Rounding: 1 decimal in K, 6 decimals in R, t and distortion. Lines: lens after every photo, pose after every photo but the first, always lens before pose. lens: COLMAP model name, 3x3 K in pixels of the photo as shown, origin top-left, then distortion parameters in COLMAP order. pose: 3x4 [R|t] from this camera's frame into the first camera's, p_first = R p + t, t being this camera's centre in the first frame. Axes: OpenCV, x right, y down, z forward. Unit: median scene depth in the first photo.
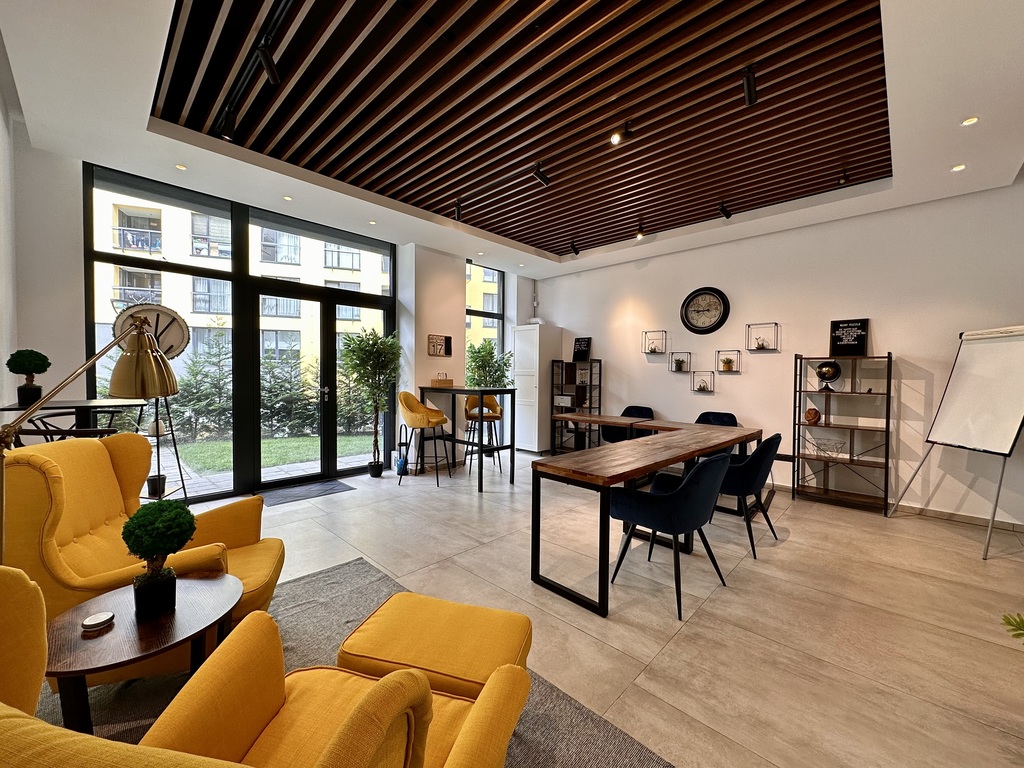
lens RADIAL K [[409.7, 0, 512.7], [0, 409.7, 383.9], [0, 0, 1]] dist [-0.001841, 0.000005]
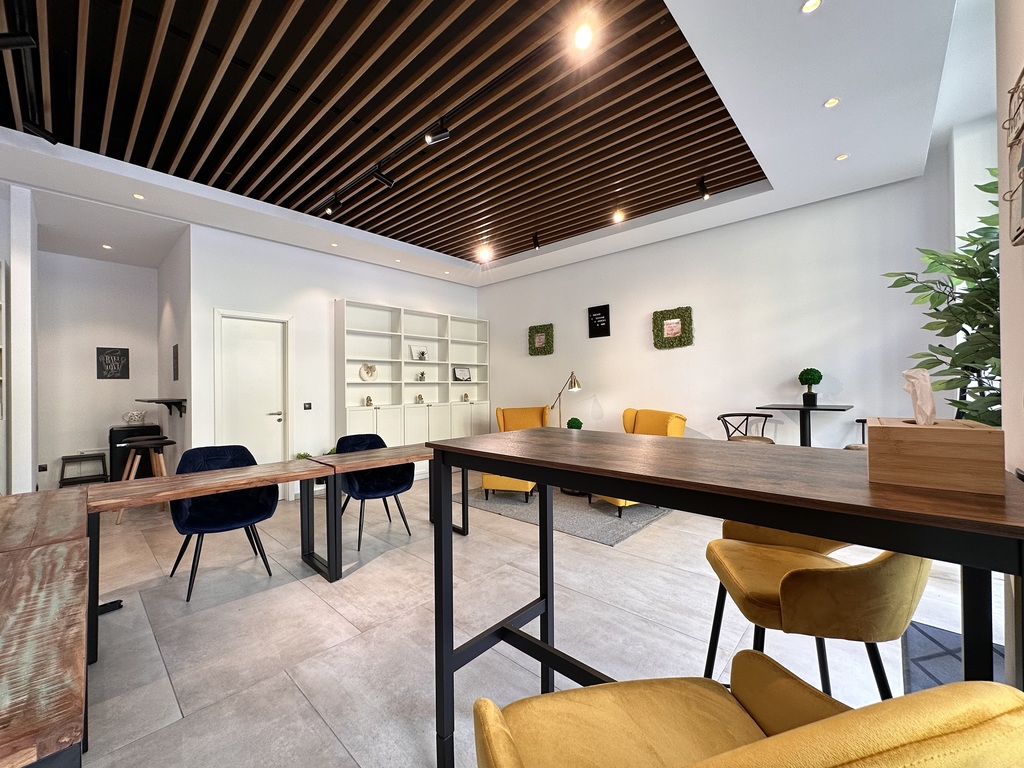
lens RADIAL K [[409.7, 0, 510.9], [0, 409.7, 384.4], [0, 0, 1]] dist [-0.001841, 0.000005]
pose [[-0.999632, 0.000883, -0.027103, -0.050467], [0.000355, 0.999810, 0.019485, -0.043099], [0.027115, 0.019468, -0.999443, 1.903796]]
